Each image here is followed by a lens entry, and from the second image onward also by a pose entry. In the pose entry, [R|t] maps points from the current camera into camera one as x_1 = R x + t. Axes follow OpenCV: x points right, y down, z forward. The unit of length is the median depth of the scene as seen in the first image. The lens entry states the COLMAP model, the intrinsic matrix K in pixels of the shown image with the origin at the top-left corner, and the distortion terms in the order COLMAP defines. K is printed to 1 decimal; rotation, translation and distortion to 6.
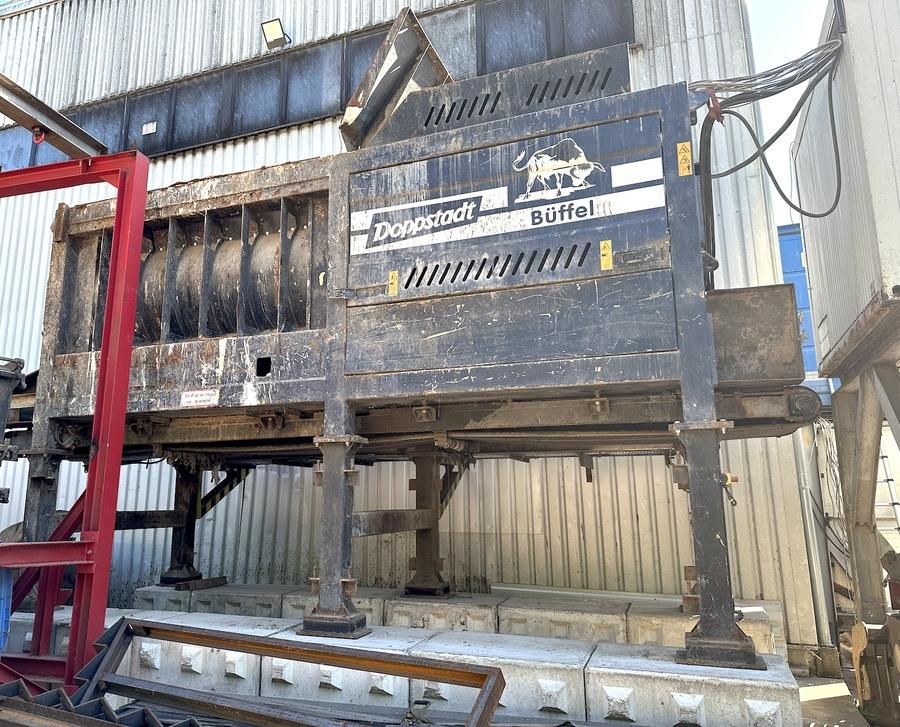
lens RADIAL K [[671.2, 0, 427.9], [0, 671.2, 367.2], [0, 0, 1]] dist [0.140140, -0.203269]
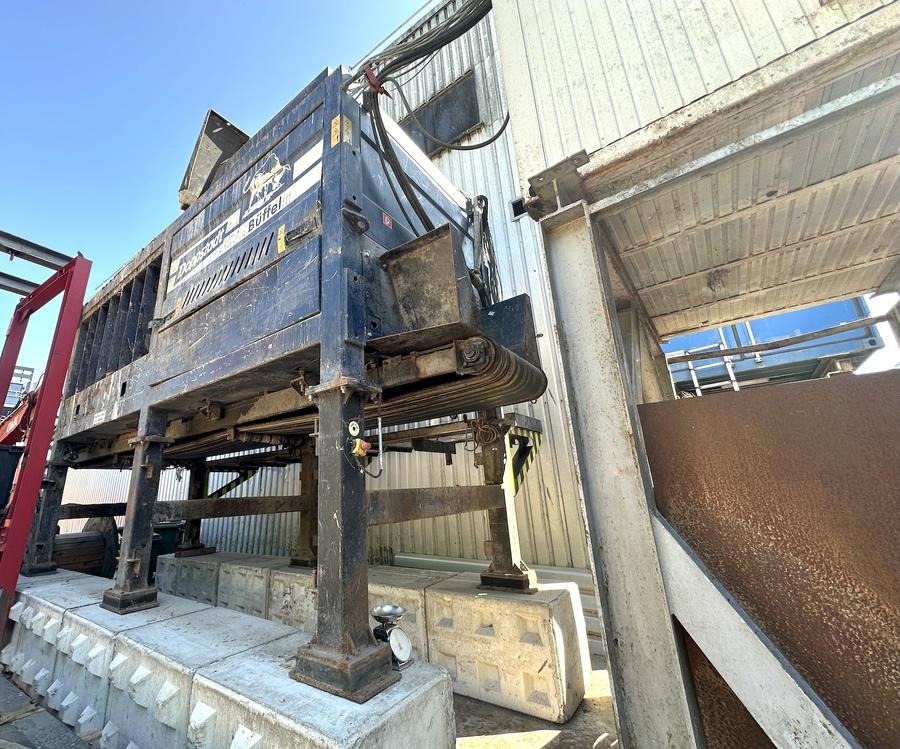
lens RADIAL K [[400.6, 0, 397.8], [0, 400.6, 369.9], [0, 0, 1]] dist [0.000245, 0.000001]
pose [[0.955840, -0.120924, -0.267858, 0.540512], [0.095237, 0.989693, -0.106944, 0.109218], [0.278030, 0.076712, 0.957504, 0.453294]]
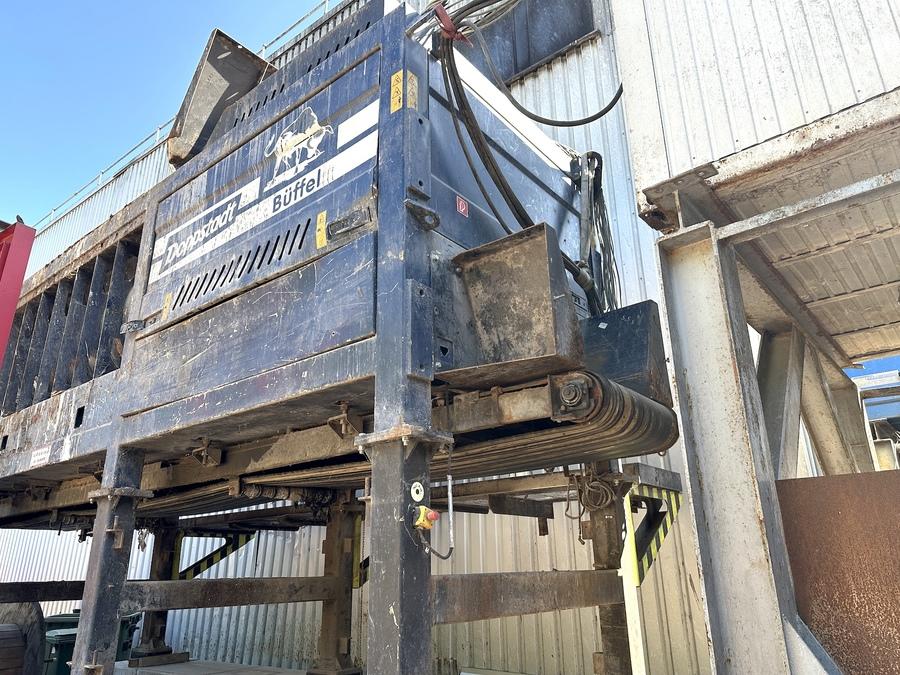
lens RADIAL K [[632.0, 0, 450.0], [0, 632.0, 337.5], [0, 0, 1]] dist [0.110036, -0.156436]
pose [[0.951365, -0.119514, -0.283938, 0.563223], [0.075698, 0.984113, -0.160596, 0.081139], [0.298621, 0.131292, 0.945298, 0.349196]]
